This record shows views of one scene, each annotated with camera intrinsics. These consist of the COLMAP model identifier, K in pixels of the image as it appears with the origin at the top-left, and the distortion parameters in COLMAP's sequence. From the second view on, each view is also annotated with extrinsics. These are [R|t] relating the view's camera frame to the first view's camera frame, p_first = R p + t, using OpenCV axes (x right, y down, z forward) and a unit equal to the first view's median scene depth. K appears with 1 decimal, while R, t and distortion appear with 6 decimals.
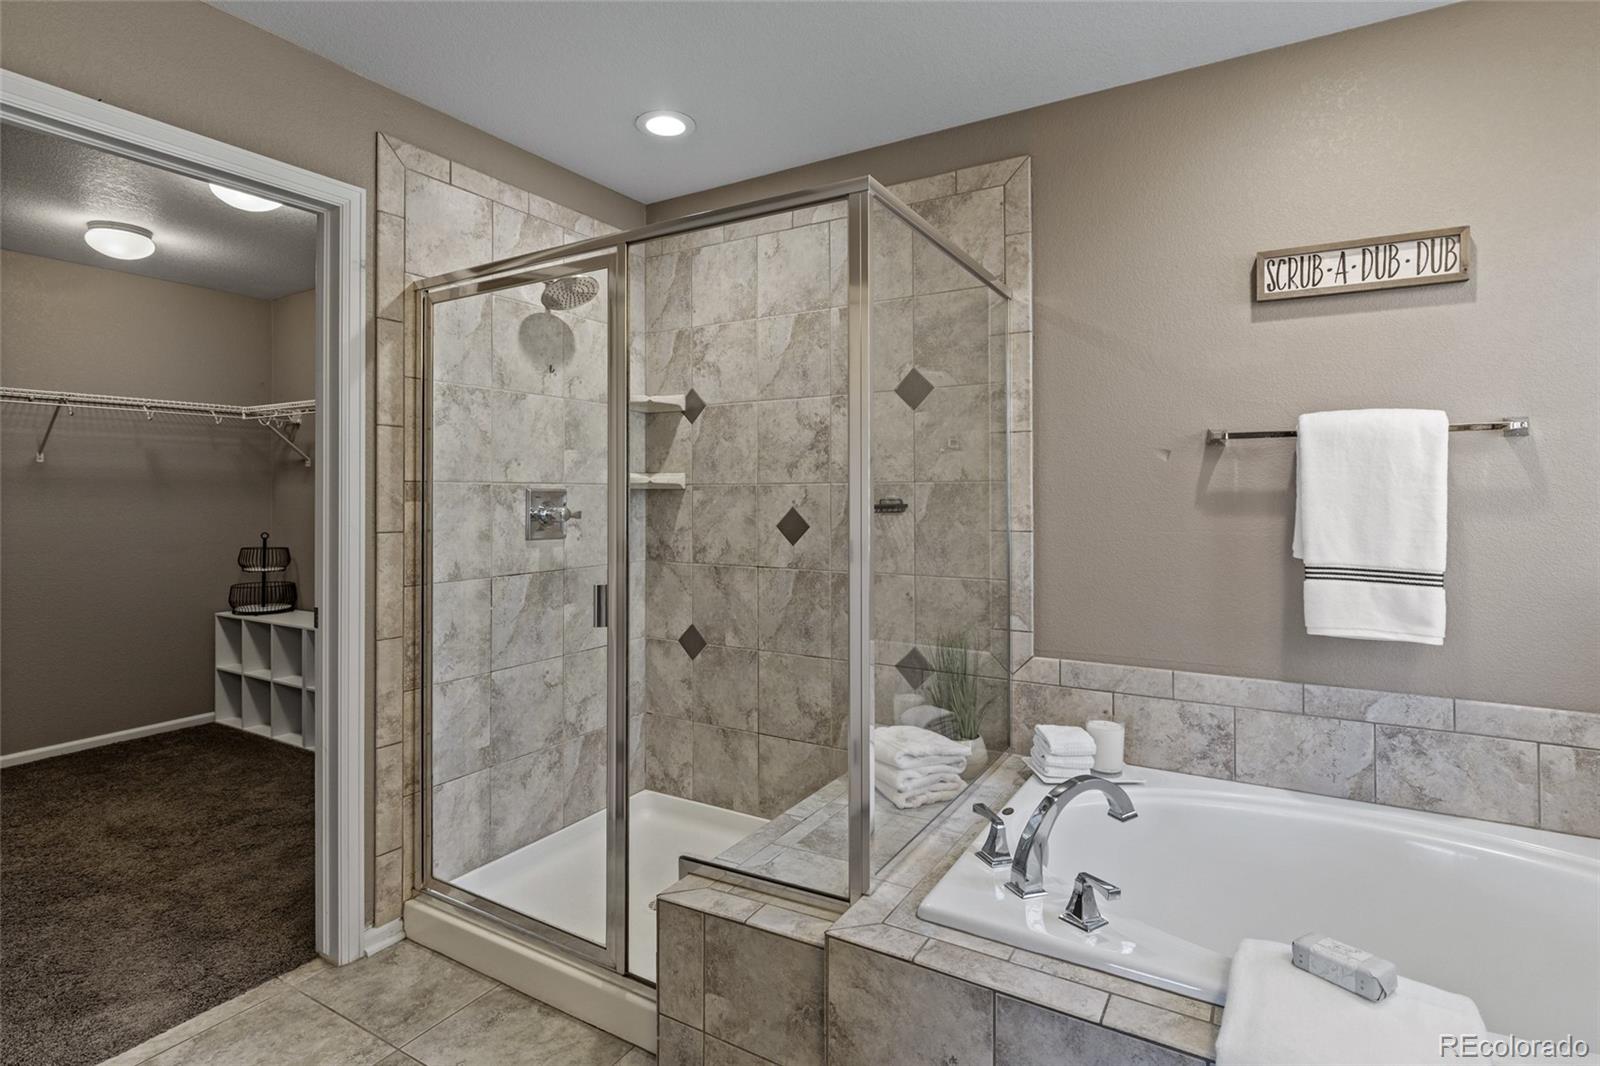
lens RADIAL K [[799.0, 0, 794.9], [0, 799.0, 485.1], [0, 0, 1]] dist [-0.000960, -0.001256]
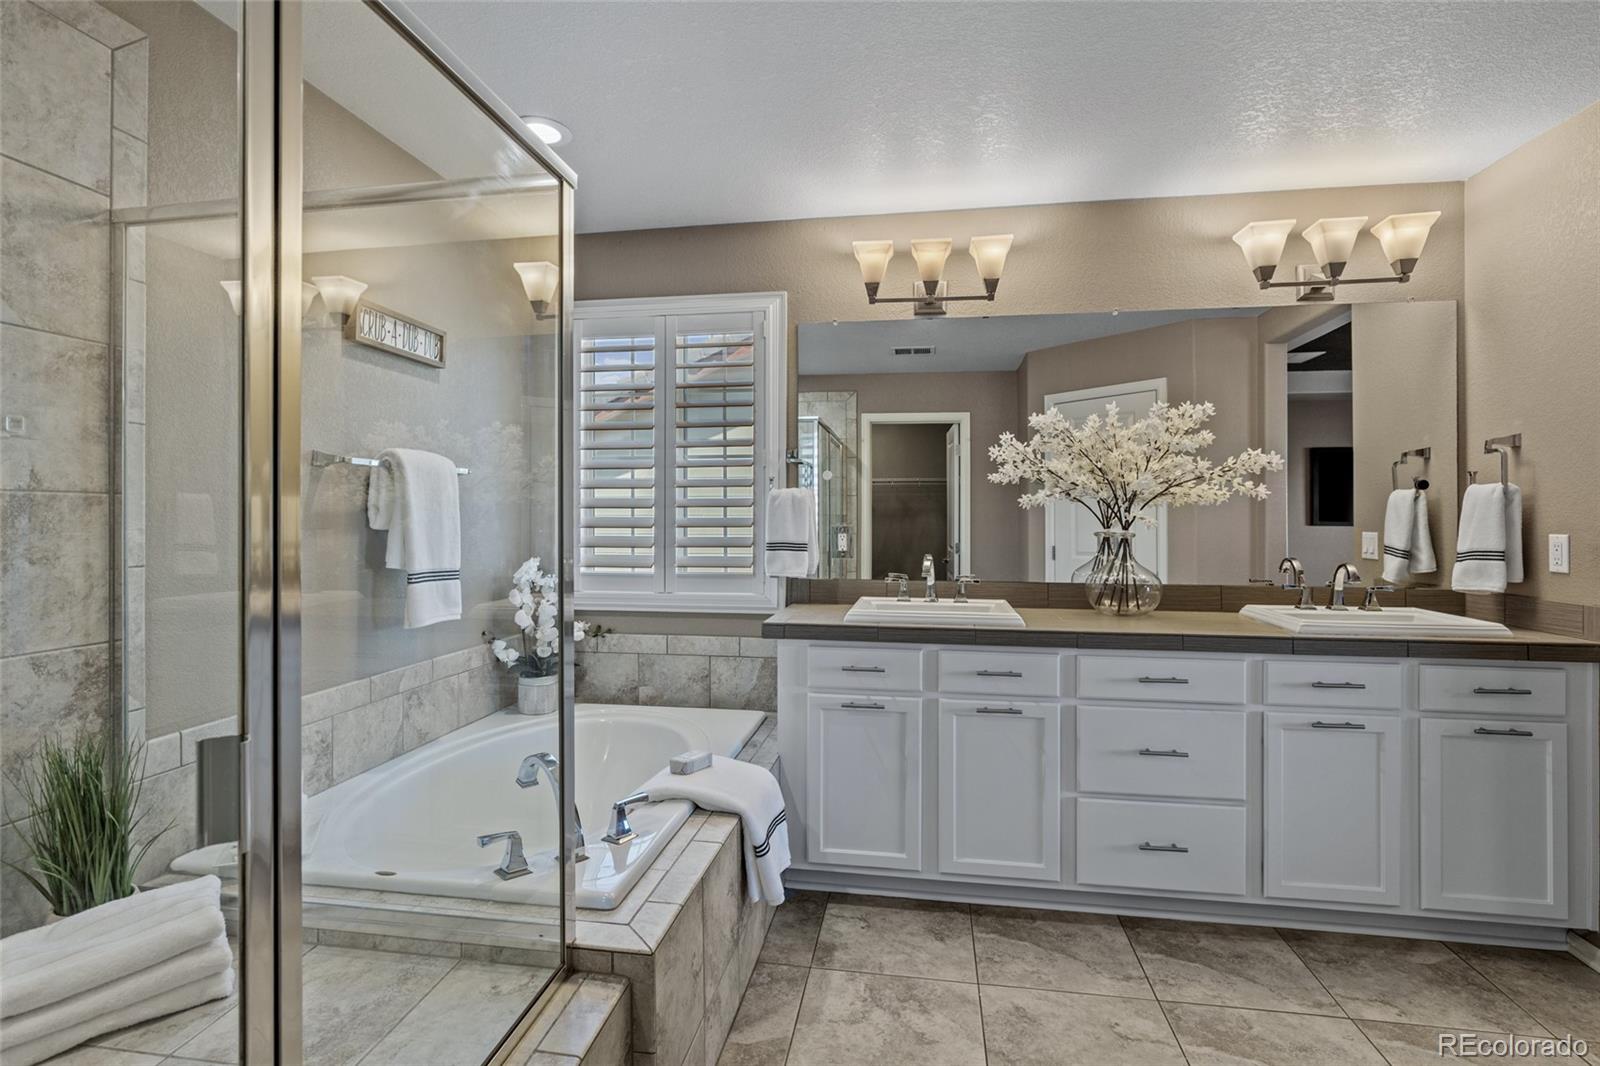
lens RADIAL K [[799.0, 0, 789.6], [0, 799.0, 513.5], [0, 0, 1]] dist [-0.000960, -0.001256]
pose [[-0.368916, 0.006475, 0.929440, -0.673541], [-0.009551, 0.999897, -0.010757, 0.015888], [-0.929414, -0.012845, -0.368816, 0.855397]]
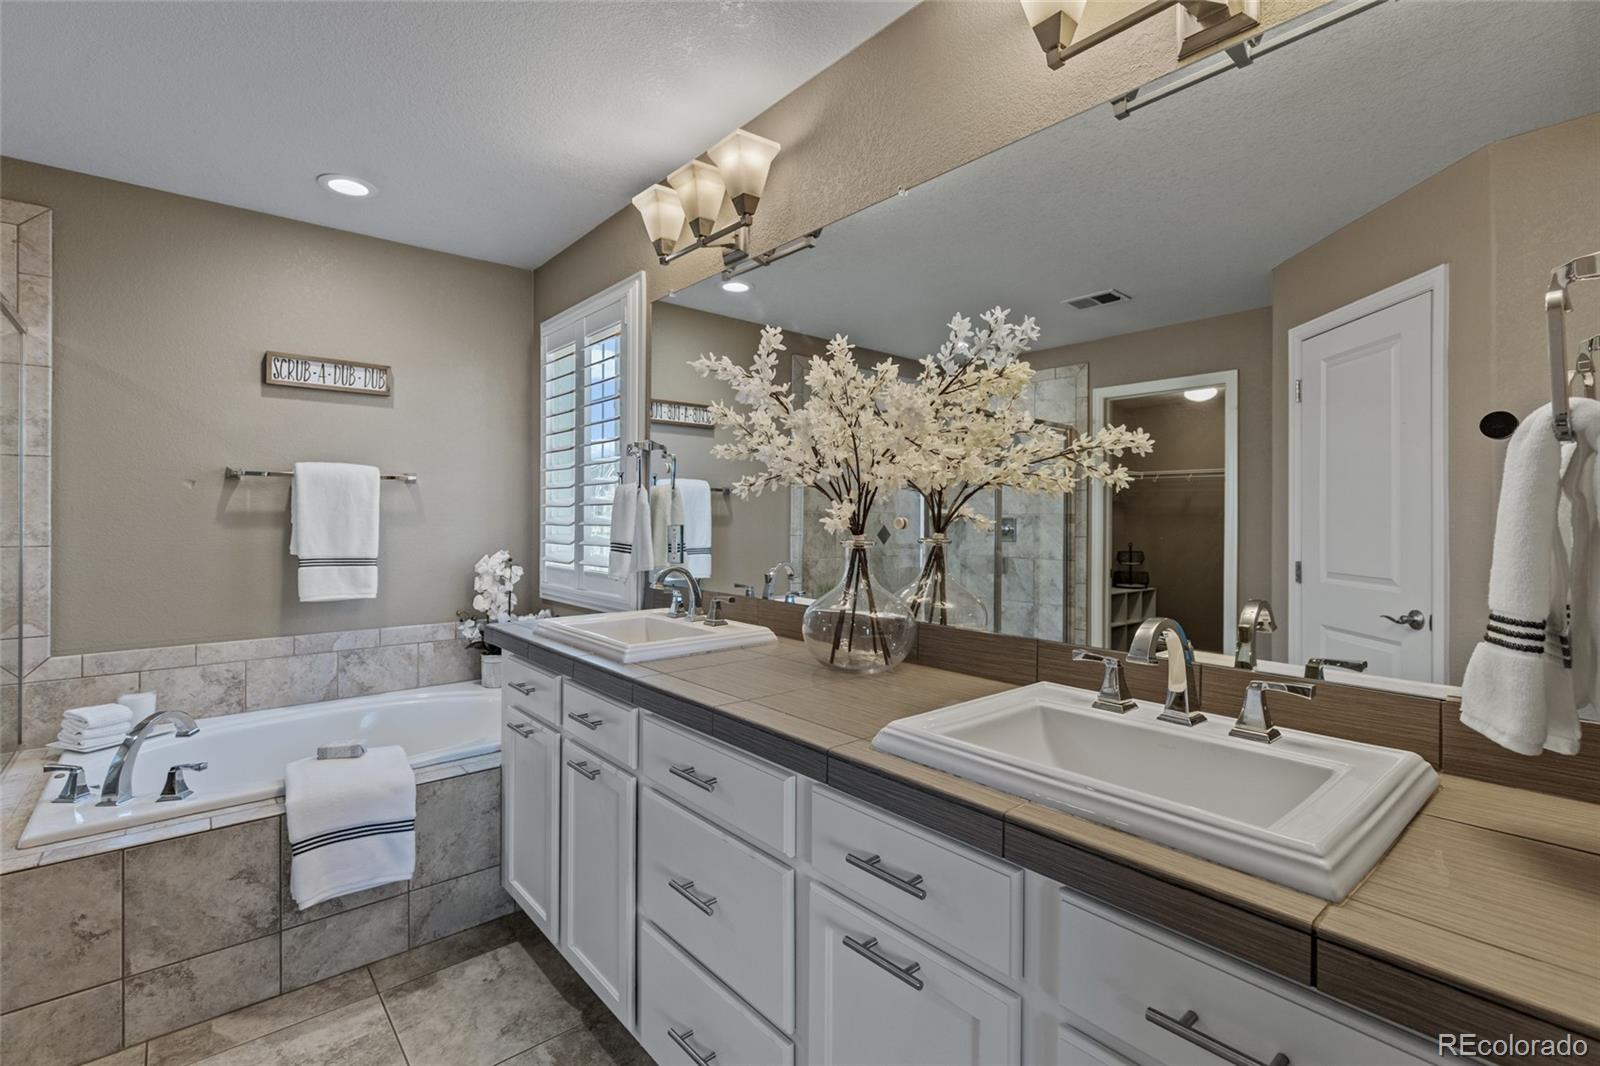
lens RADIAL K [[733.6, 0, 792.1], [0, 733.6, 513.5], [0, 0, 1]] dist [-0.002487, 0.000009]
pose [[0.326478, 0.005841, 0.945187, -0.390299], [-0.012855, 0.999916, -0.001739, 0.001105], [-0.945118, -0.011582, 0.326525, -0.372381]]
